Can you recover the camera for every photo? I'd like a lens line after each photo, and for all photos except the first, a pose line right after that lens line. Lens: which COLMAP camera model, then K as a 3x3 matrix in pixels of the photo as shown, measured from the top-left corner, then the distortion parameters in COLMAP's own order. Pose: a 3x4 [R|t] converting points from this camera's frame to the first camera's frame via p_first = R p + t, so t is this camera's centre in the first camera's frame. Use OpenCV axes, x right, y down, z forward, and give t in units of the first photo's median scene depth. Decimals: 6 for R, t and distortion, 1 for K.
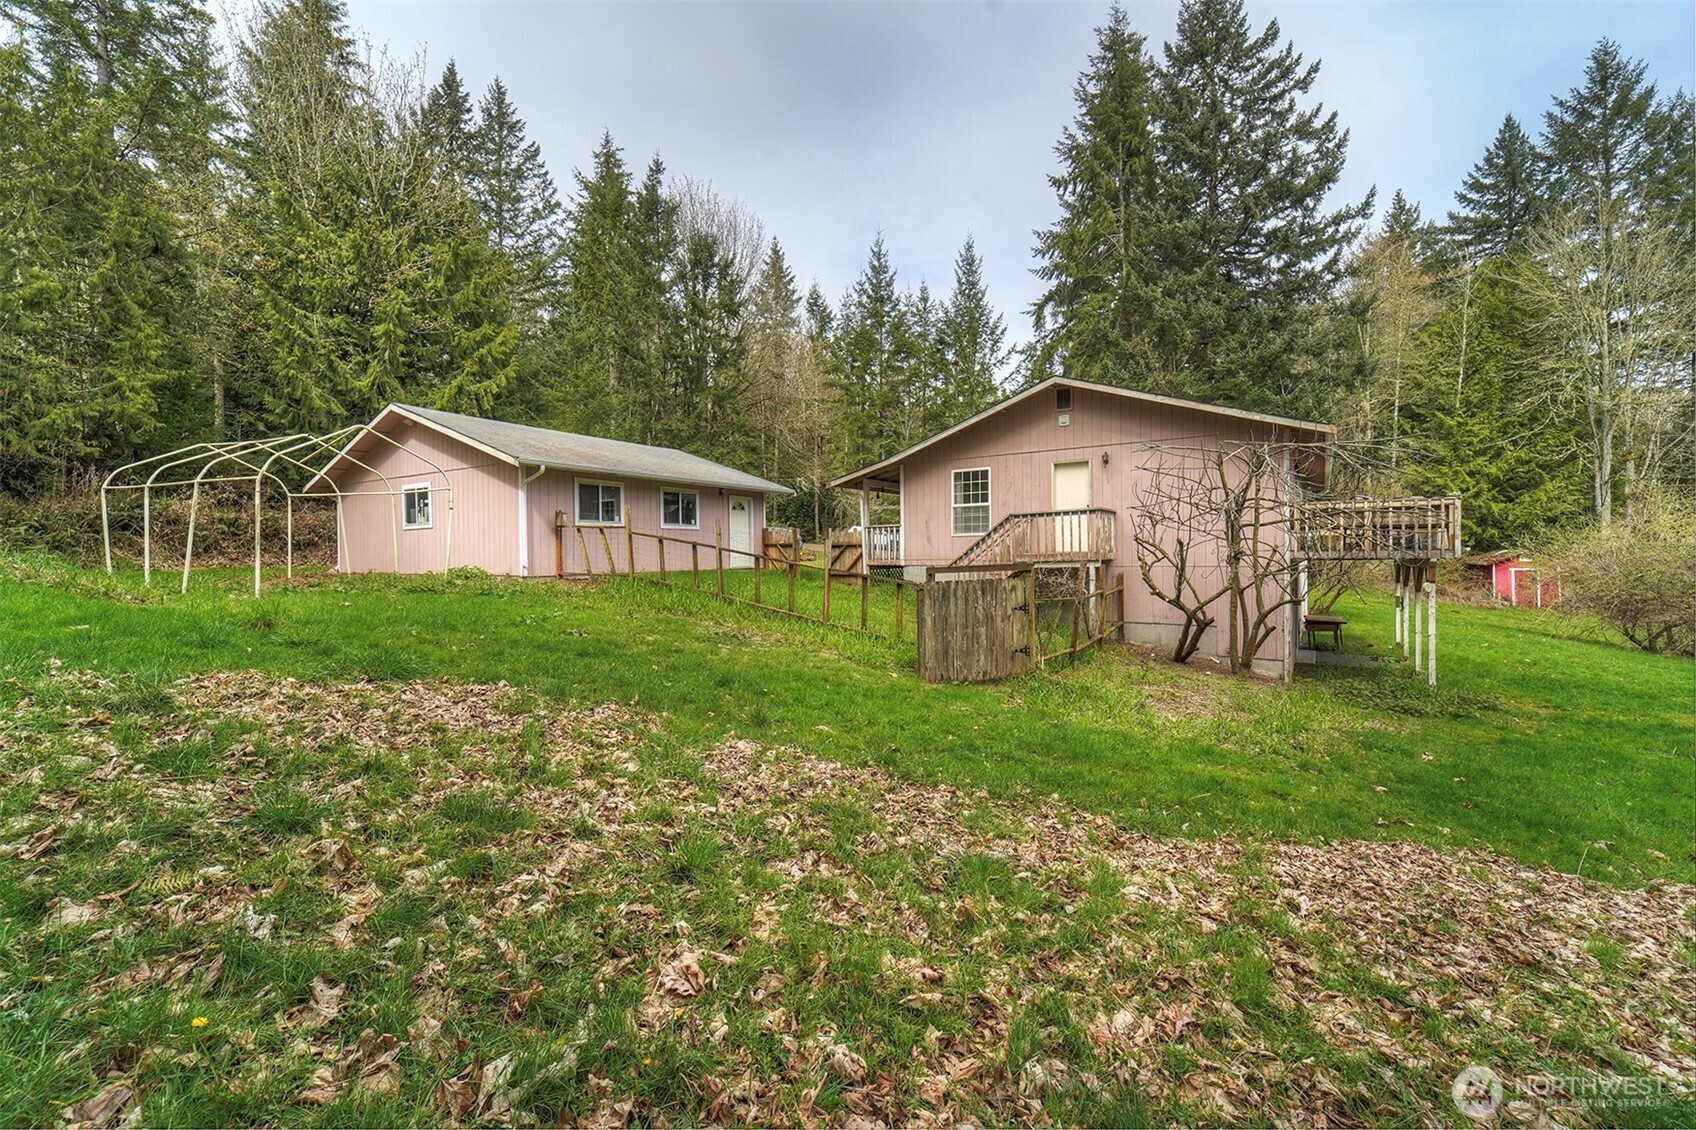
lens RADIAL K [[685.1, 0, 848.0], [0, 685.1, 565.0], [0, 0, 1]] dist [0.002339, -0.000621]
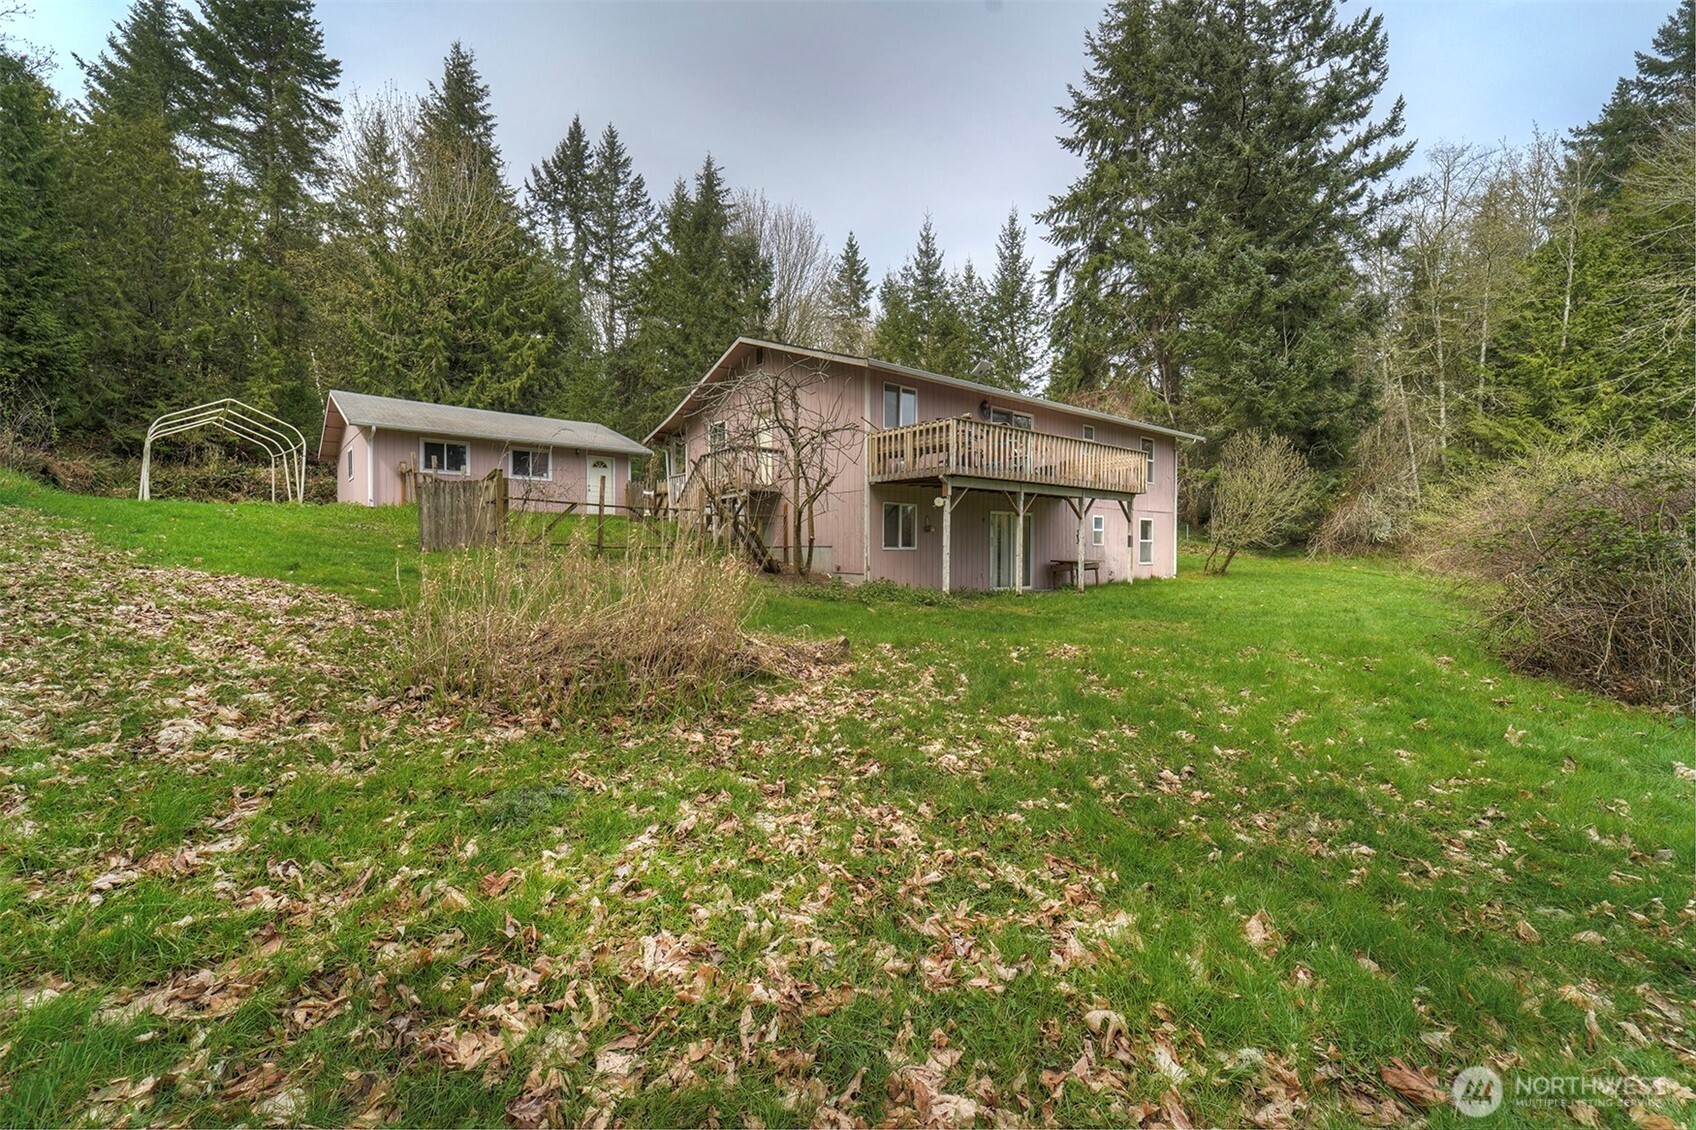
lens RADIAL K [[686.7, 0, 848.0], [0, 686.7, 565.0], [0, 0, 1]] dist [0.000656, -0.000396]
pose [[0.960615, 0.017641, -0.277322, 0.274188], [-0.016026, 0.999839, 0.008088, 0.034665], [0.277420, -0.003325, 0.960743, -0.024464]]
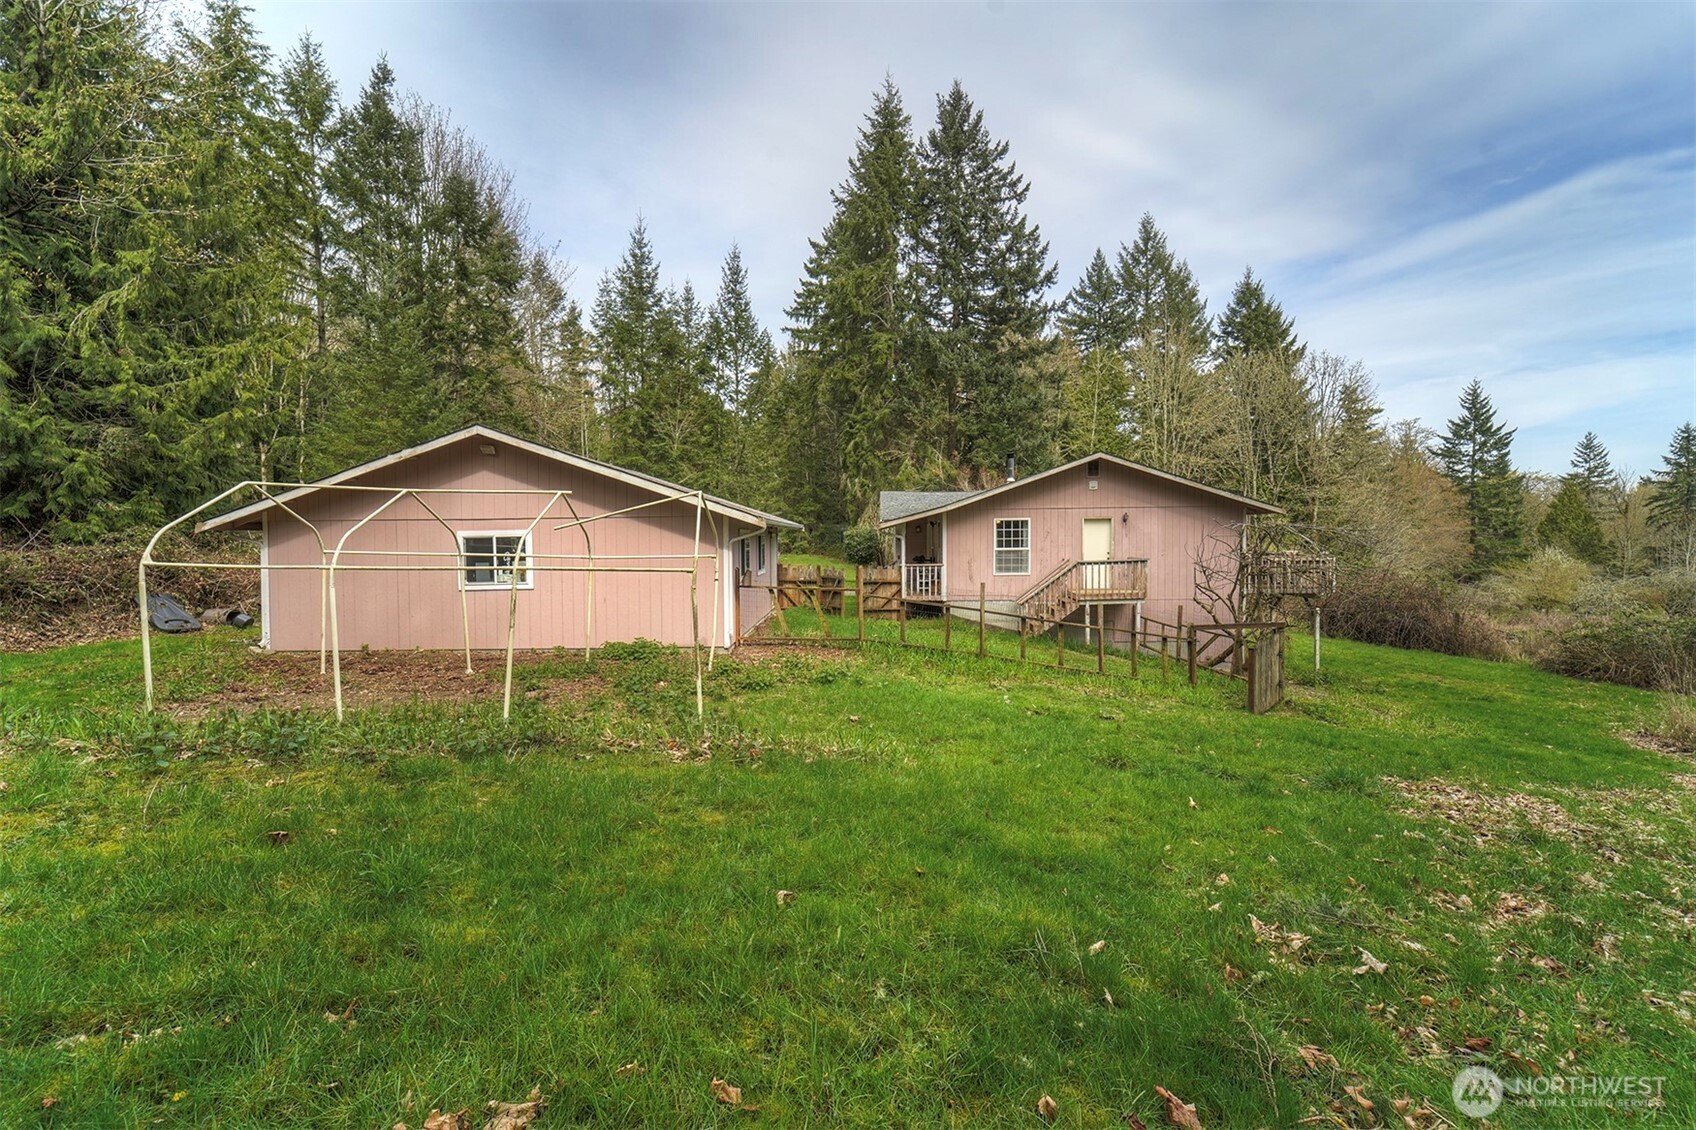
lens RADIAL K [[679.3, 0, 865.3], [0, 679.3, 565.3], [0, 0, 1]] dist [0.001041, -0.000051]
pose [[0.850300, -0.020610, 0.525895, -0.231747], [0.012298, 0.999738, 0.019296, -0.030281], [-0.526155, -0.009940, 0.850331, 0.048984]]
